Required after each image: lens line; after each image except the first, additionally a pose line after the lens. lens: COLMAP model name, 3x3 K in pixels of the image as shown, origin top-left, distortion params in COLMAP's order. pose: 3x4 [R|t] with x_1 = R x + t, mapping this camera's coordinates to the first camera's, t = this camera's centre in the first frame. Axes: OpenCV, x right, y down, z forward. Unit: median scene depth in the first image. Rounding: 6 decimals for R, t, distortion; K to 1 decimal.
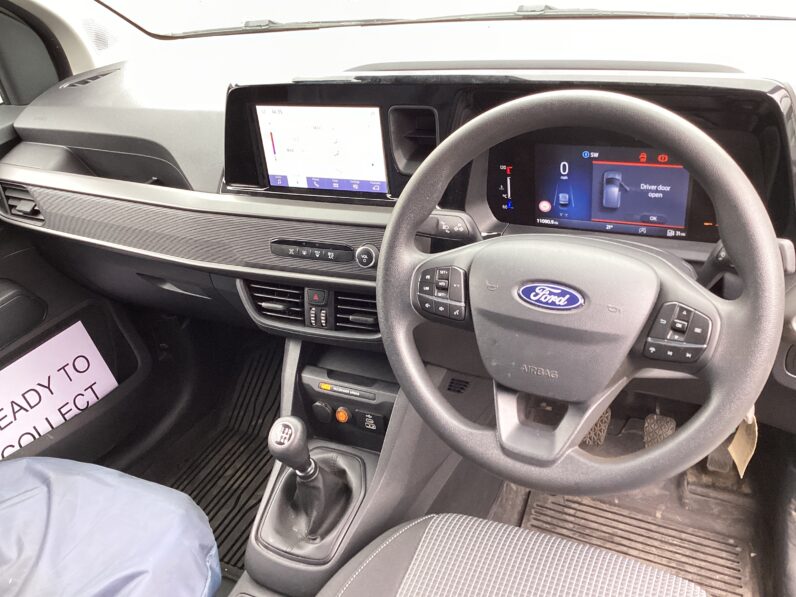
lens RADIAL K [[719.6, 0, 398.0], [0, 719.6, 298.5], [0, 0, 1]] dist [0.122773, -0.224580]
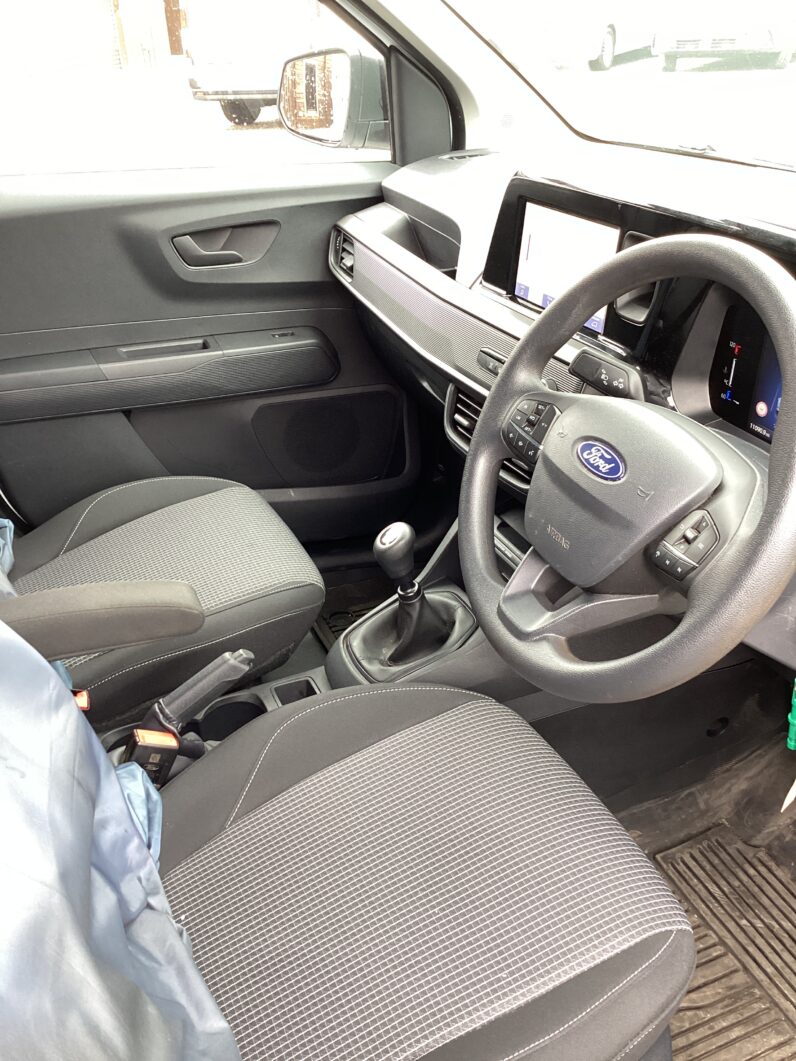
lens RADIAL K [[959.1, 0, 398.0], [0, 959.1, 530.5], [0, 0, 1]] dist [0.122773, -0.224580]
pose [[0.754898, 0.415658, -0.507304, 0.469682], [-0.416055, 0.901455, 0.119491, 0.025896], [0.506979, 0.120863, 0.853443, -0.063571]]
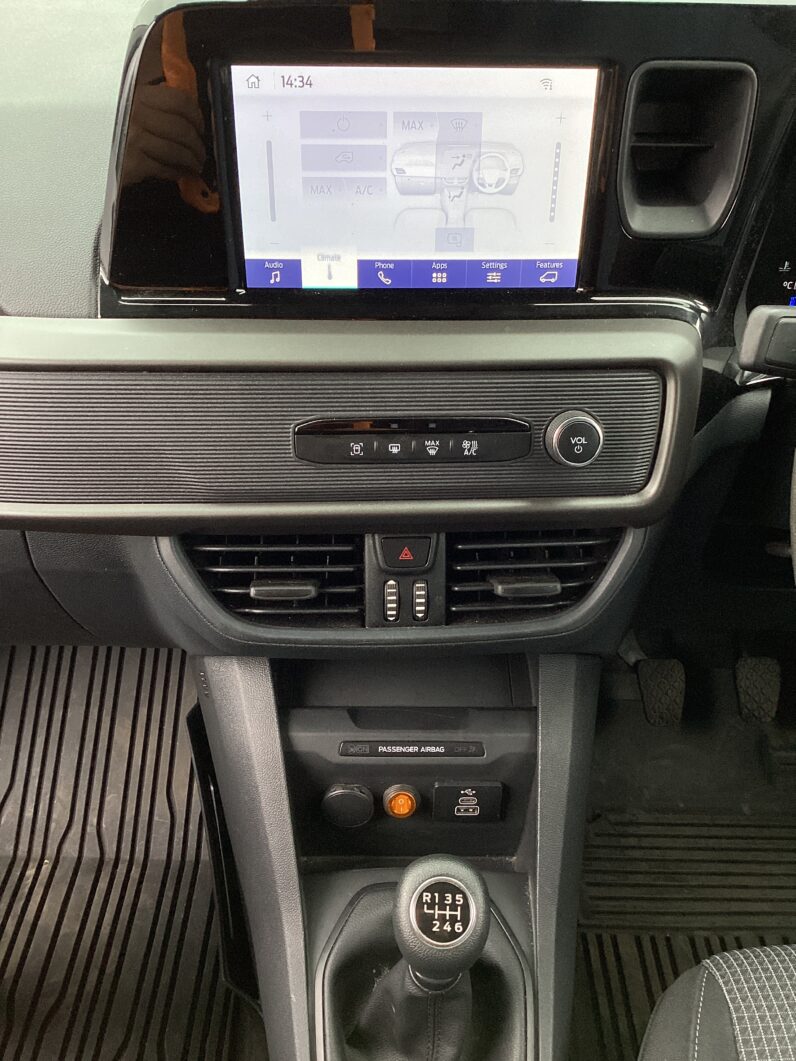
lens RADIAL K [[1007.8, 0, 398.0], [0, 1007.8, 530.5], [0, 0, 1]] dist [0.064013, -0.003459]
pose [[0.883712, -0.141599, 0.446097, -0.387448], [0.124702, 0.989917, 0.067185, -0.056600], [-0.451112, -0.003744, 0.892459, 0.502846]]
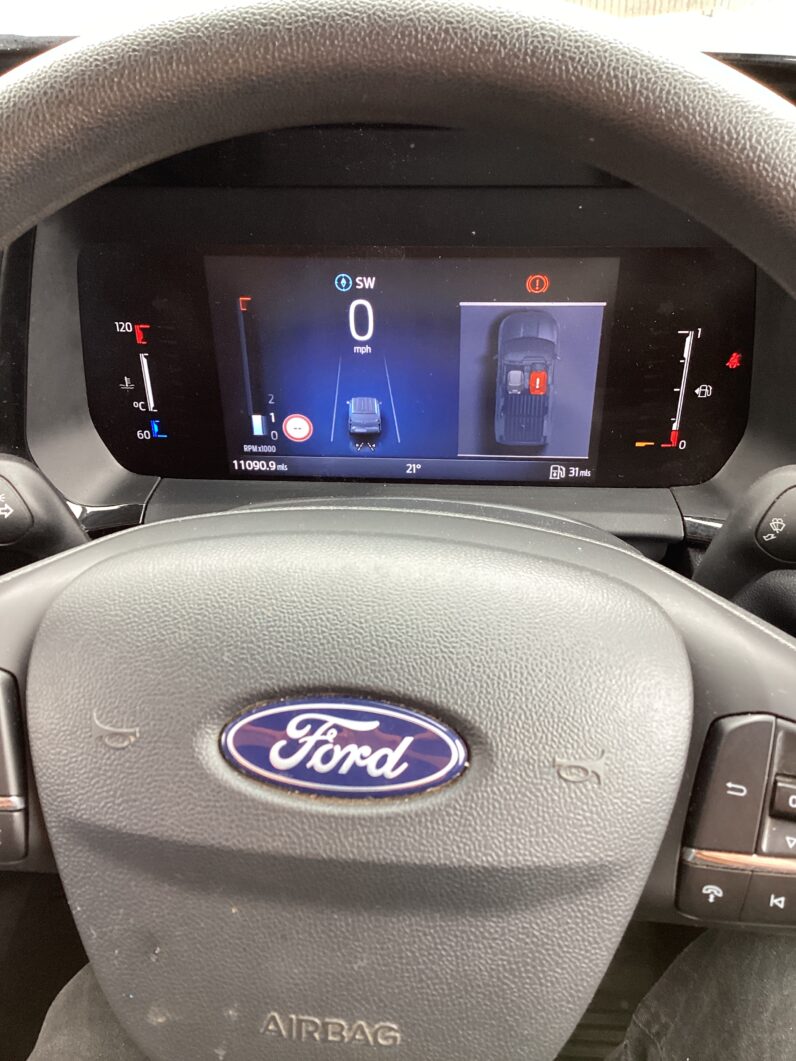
lens RADIAL K [[959.1, 0, 398.0], [0, 959.1, 530.5], [0, 0, 1]] dist [0.122773, -0.224580]
pose [[0.922225, -0.103086, 0.372657, 0.076140], [0.115085, 0.993305, -0.010032, -0.056070], [-0.369128, 0.052138, 0.927915, 0.478698]]
